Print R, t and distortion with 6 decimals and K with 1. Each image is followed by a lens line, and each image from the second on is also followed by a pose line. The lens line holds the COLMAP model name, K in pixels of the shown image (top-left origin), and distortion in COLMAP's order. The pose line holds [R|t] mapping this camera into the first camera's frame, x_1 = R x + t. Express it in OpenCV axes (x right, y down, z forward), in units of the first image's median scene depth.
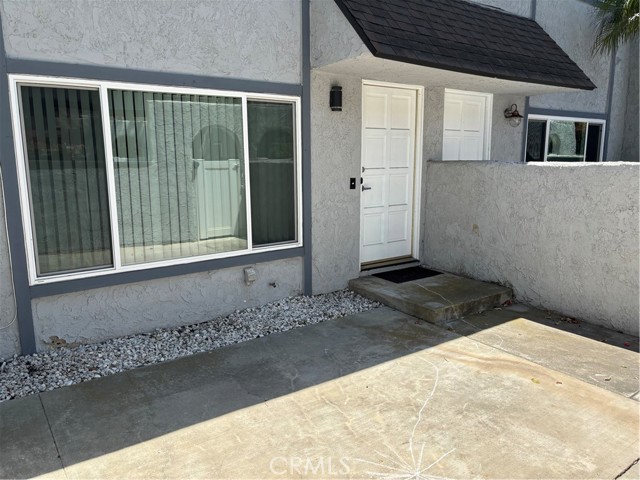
lens RADIAL K [[489.7, 0, 317.0], [0, 489.7, 240.5], [0, 0, 1]] dist [0.048832, -0.042367]
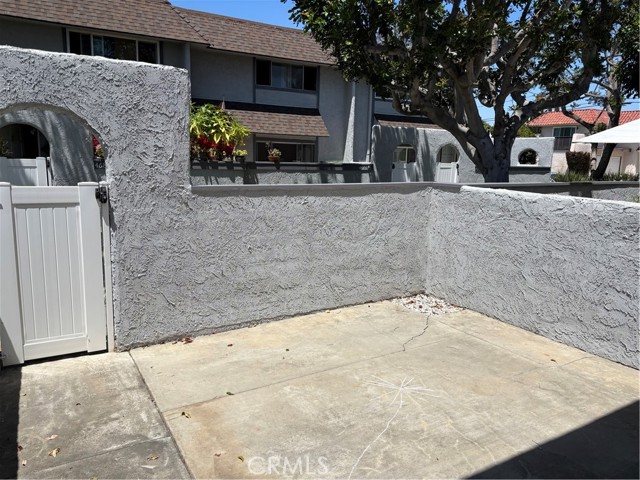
lens RADIAL K [[489.7, 0, 317.0], [0, 489.7, 240.5], [0, 0, 1]] dist [0.048832, -0.042367]
pose [[-0.995271, -0.038425, 0.089219, 0.281804], [-0.005978, 0.940928, 0.338553, -0.422237], [-0.096957, 0.336418, -0.936708, 1.907544]]
